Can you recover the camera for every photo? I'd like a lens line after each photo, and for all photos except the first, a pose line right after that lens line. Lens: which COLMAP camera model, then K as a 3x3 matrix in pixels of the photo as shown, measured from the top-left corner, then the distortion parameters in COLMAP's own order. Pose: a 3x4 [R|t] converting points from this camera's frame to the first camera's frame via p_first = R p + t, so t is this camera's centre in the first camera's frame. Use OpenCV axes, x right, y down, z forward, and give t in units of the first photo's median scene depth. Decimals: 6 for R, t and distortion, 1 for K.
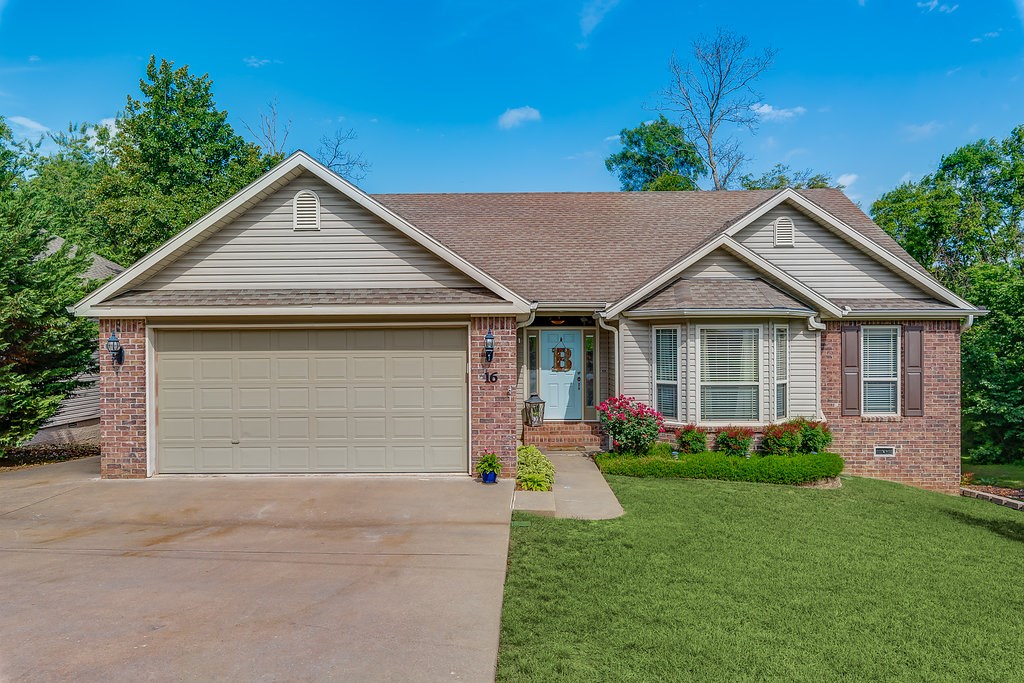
lens RADIAL K [[663.1, 0, 512.0], [0, 663.1, 341.5], [0, 0, 1]] dist [-0.001279, 0.000024]
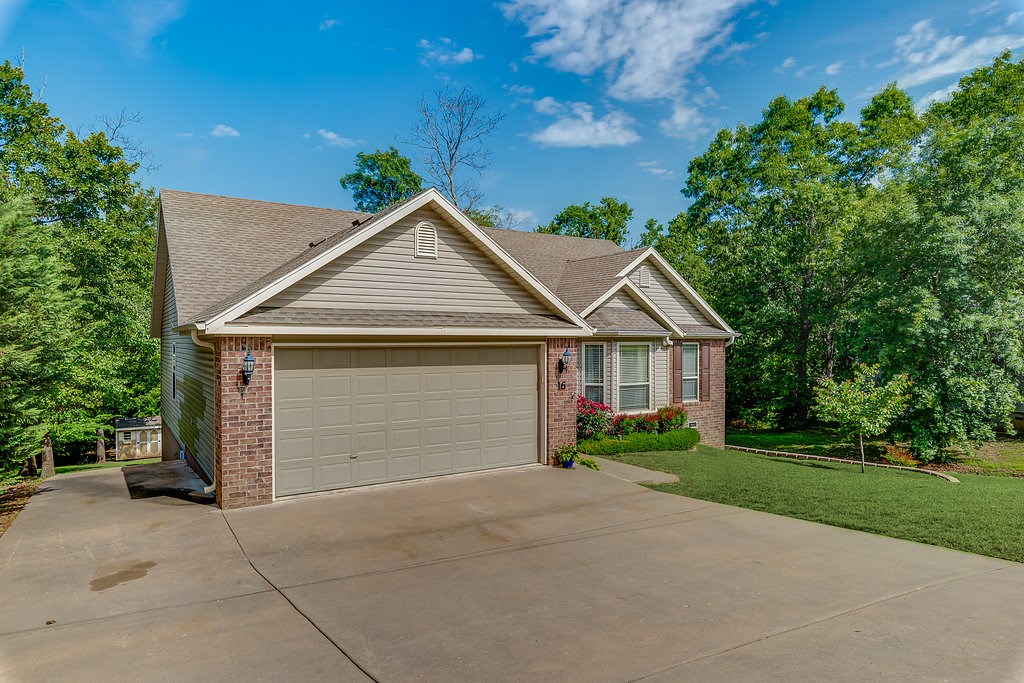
lens RADIAL K [[618.5, 0, 512.0], [0, 618.5, 341.5], [0, 0, 1]] dist [-0.002249, -0.000233]
pose [[0.830715, 0.005405, 0.556671, -0.600630], [-0.004107, 0.999985, -0.003581, -0.020059], [-0.556682, 0.000688, 0.830725, 0.050443]]
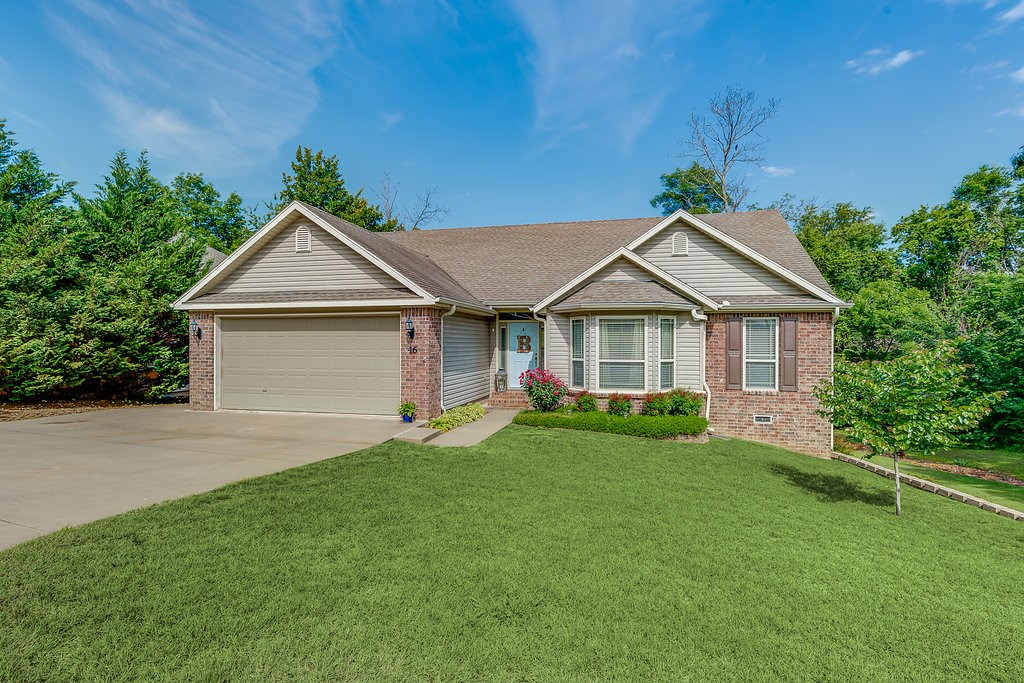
lens RADIAL K [[497.9, 0, 512.0], [0, 497.9, 341.5], [0, 0, 1]] dist [0.001656, 0.000244]
pose [[0.974957, 0.007361, -0.222272, 0.324811], [-0.008253, 0.999961, -0.003085, 0.029317], [0.222240, 0.004842, 0.974980, -0.006138]]
